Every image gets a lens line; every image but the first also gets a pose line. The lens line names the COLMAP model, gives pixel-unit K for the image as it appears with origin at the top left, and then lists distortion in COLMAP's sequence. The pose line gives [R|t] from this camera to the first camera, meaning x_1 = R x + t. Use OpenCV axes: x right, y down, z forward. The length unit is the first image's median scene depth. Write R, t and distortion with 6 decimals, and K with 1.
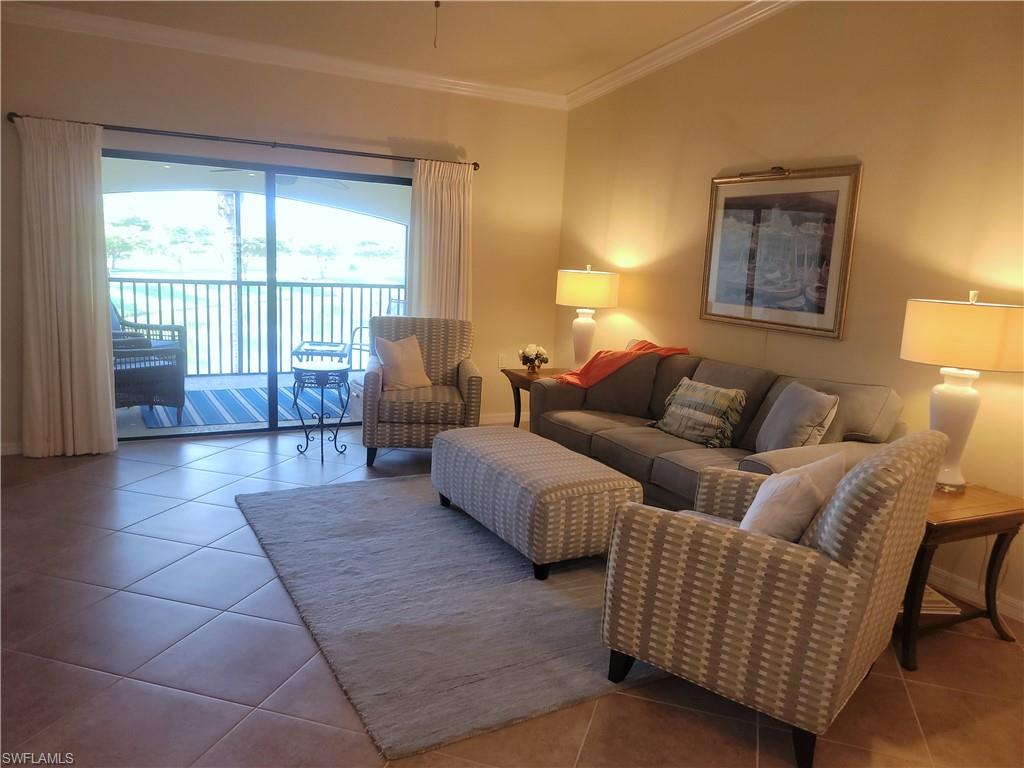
lens RADIAL K [[789.2, 0, 495.6], [0, 789.2, 383.9], [0, 0, 1]] dist [0.056987, -0.003699]
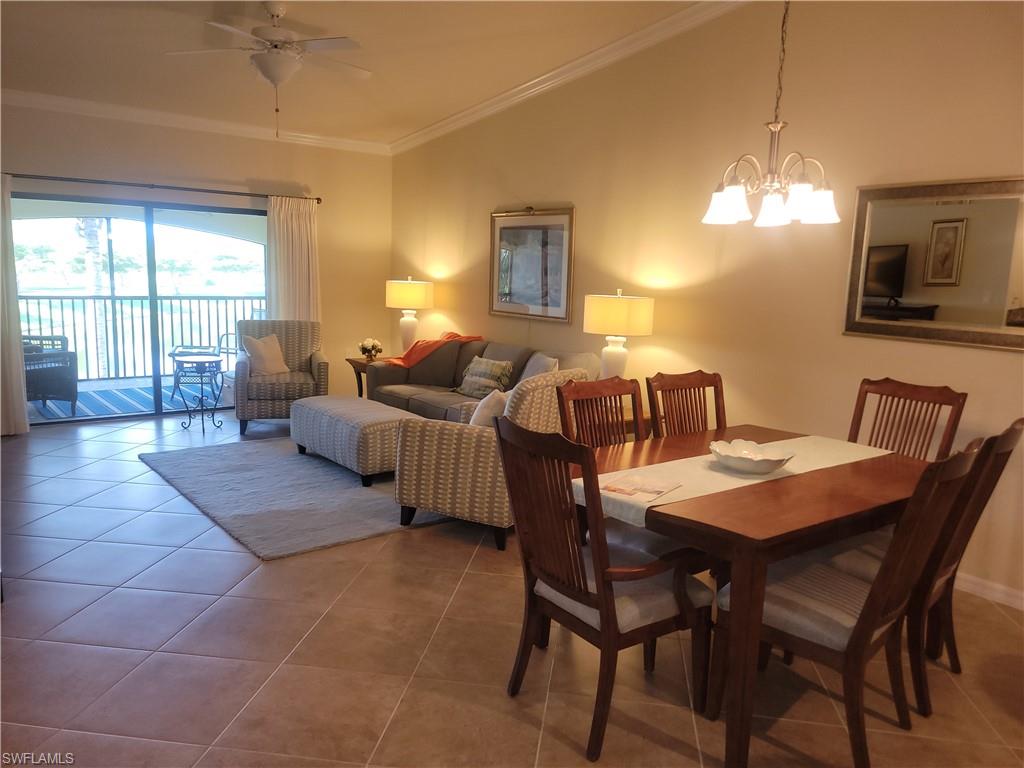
lens RADIAL K [[789.2, 0, 495.6], [0, 789.2, 383.9], [0, 0, 1]] dist [0.056987, -0.003699]
pose [[0.985916, -0.042977, 0.161624, 0.039561], [0.045199, 0.998927, -0.010091, 0.048545], [-0.161017, 0.017254, 0.986801, -0.322968]]
